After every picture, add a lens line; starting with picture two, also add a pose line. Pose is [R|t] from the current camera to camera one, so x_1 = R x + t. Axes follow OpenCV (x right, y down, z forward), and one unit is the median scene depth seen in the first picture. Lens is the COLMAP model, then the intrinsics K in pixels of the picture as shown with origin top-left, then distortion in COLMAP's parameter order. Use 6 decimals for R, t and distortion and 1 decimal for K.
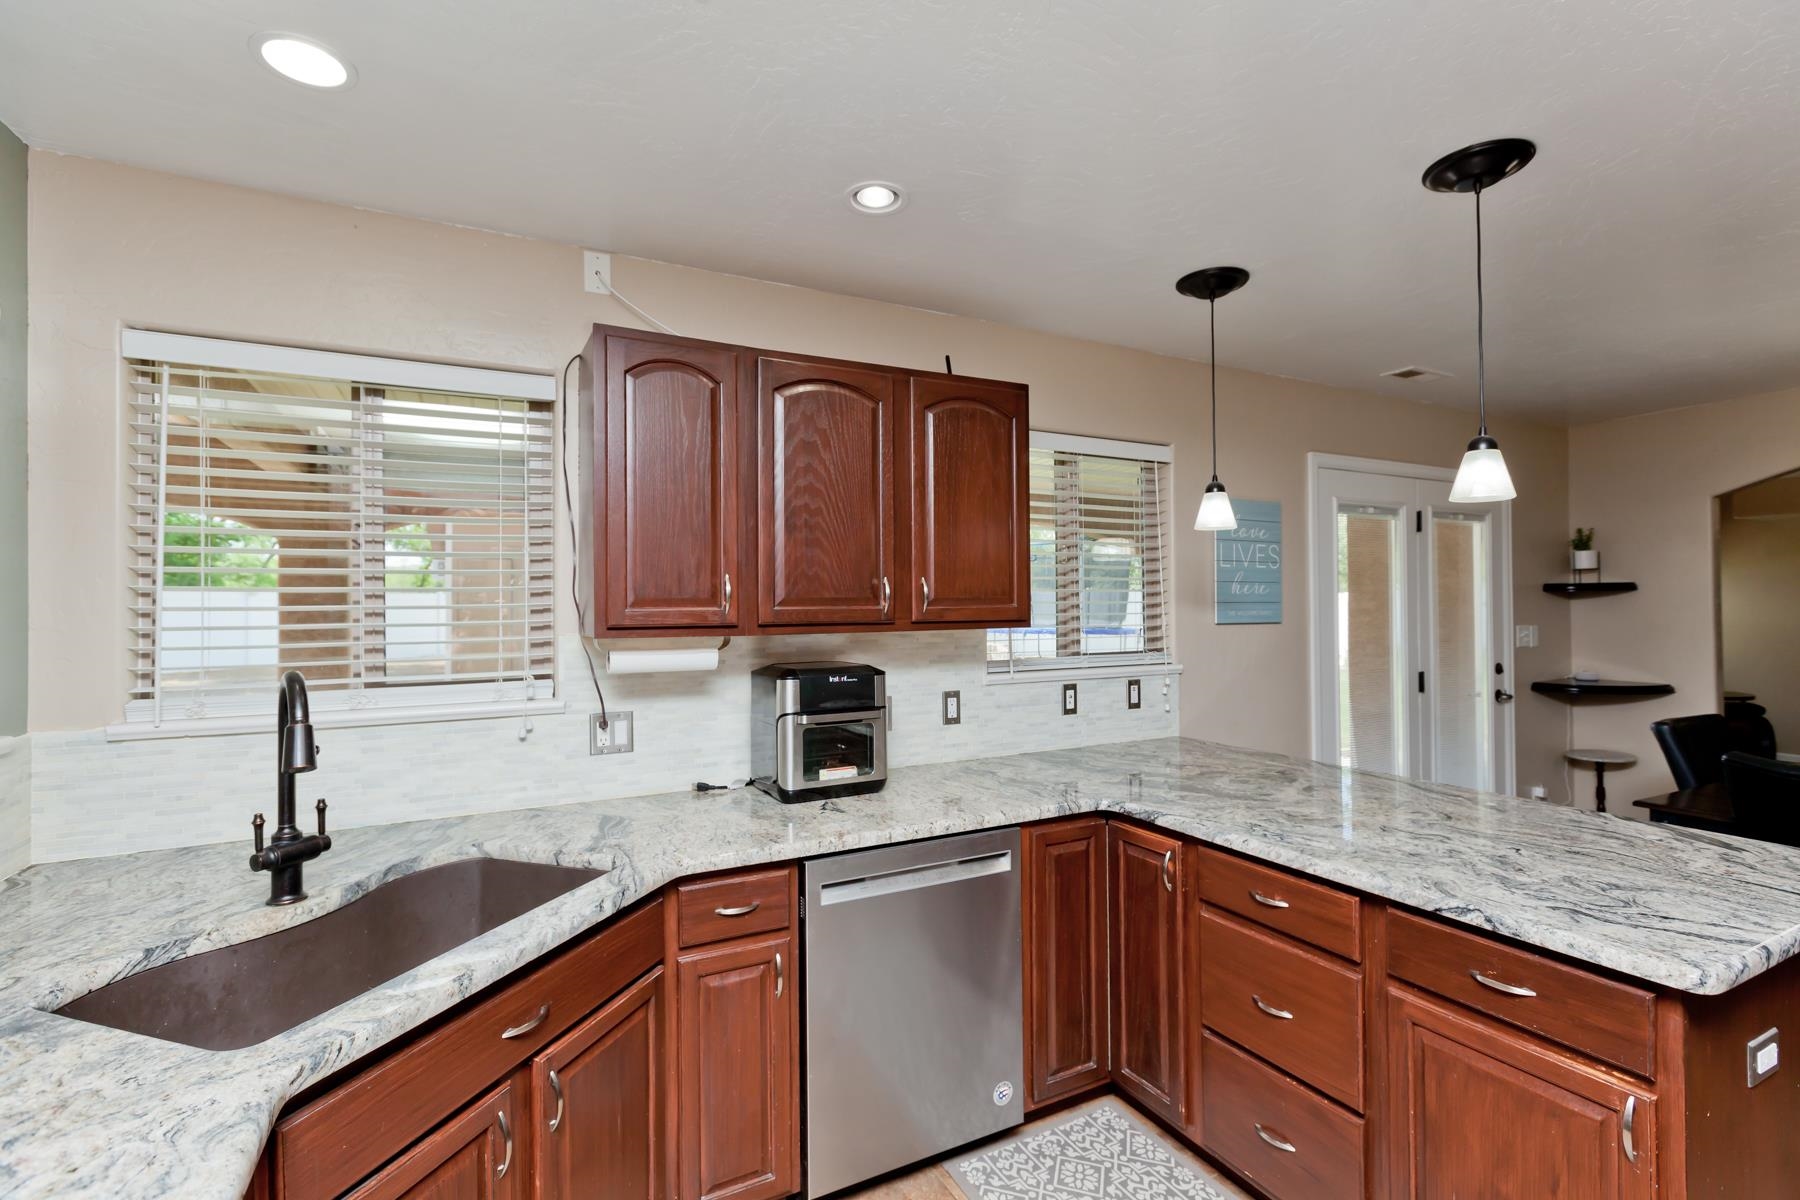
lens RADIAL K [[808.1, 0, 899.1], [0, 808.1, 601.1], [0, 0, 1]] dist [0.004344, -0.003737]
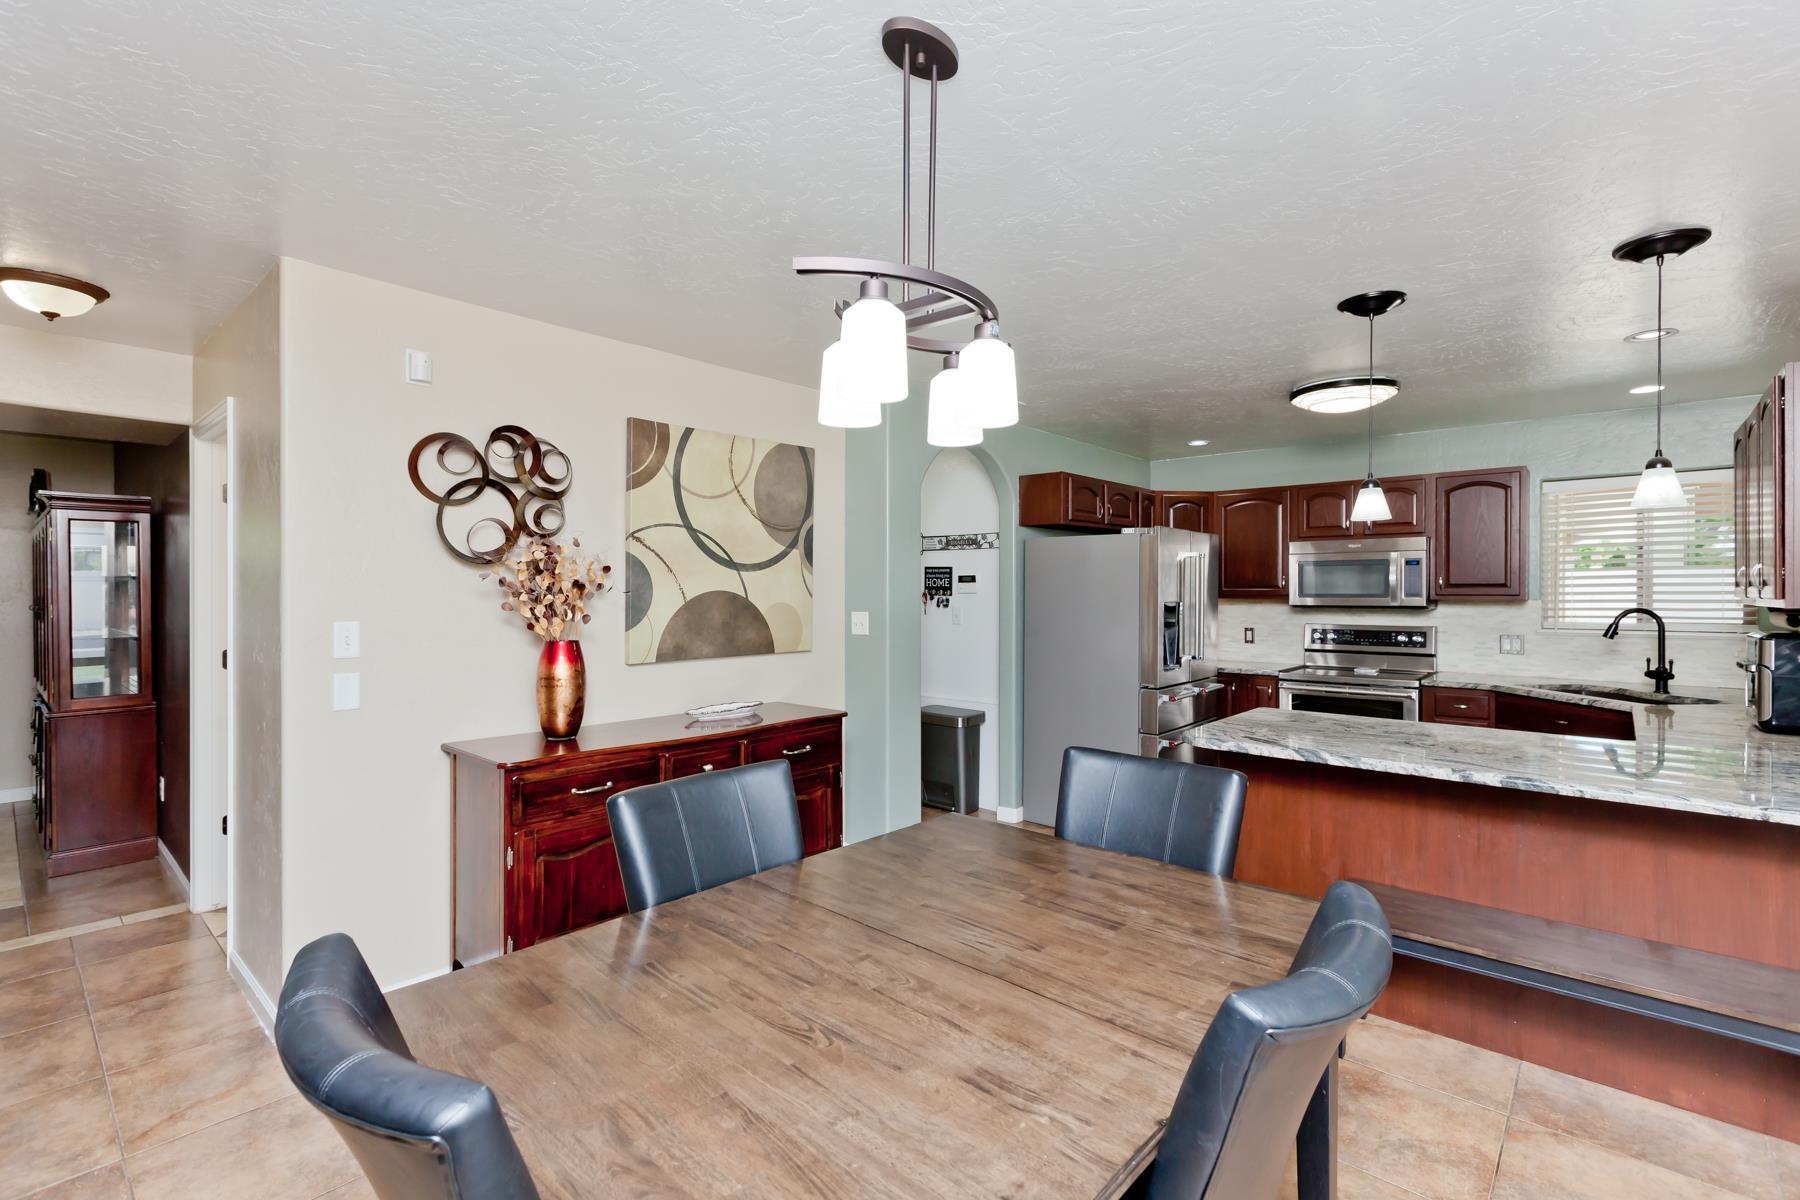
lens RADIAL K [[808.1, 0, 895.9], [0, 808.1, 597.8], [0, 0, 1]] dist [0.004344, -0.003737]
pose [[-0.933772, 0.011742, -0.357675, 2.301214], [0.010876, 0.999931, 0.004435, 0.006313], [0.357703, 0.000251, -0.933835, 2.294078]]
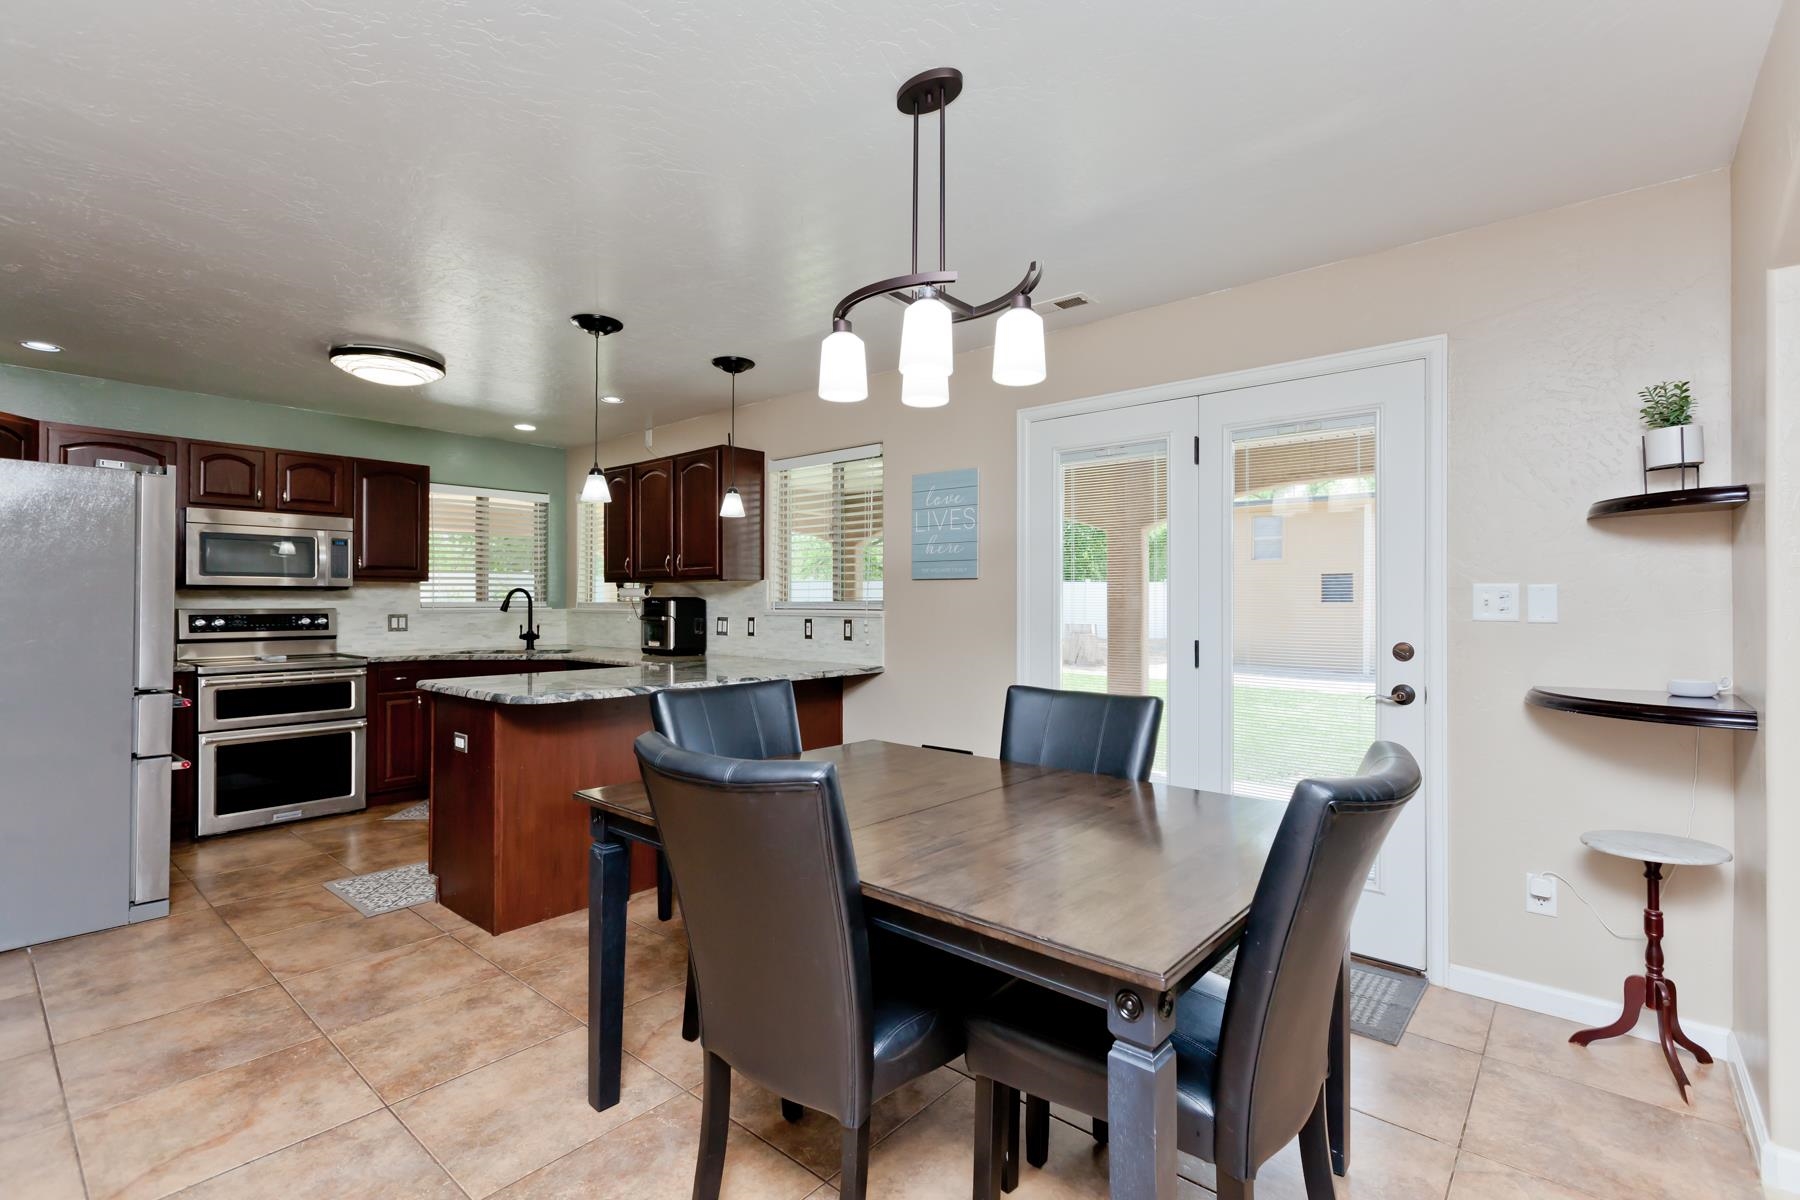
lens RADIAL K [[808.1, 0, 900.0], [0, 808.1, 600.3], [0, 0, 1]] dist [0.004344, -0.003737]
pose [[0.379761, 0.006769, -0.925060, 2.971088], [0.001700, 0.999966, 0.008015, 0.097646], [0.925083, -0.004617, 0.379736, 1.014942]]
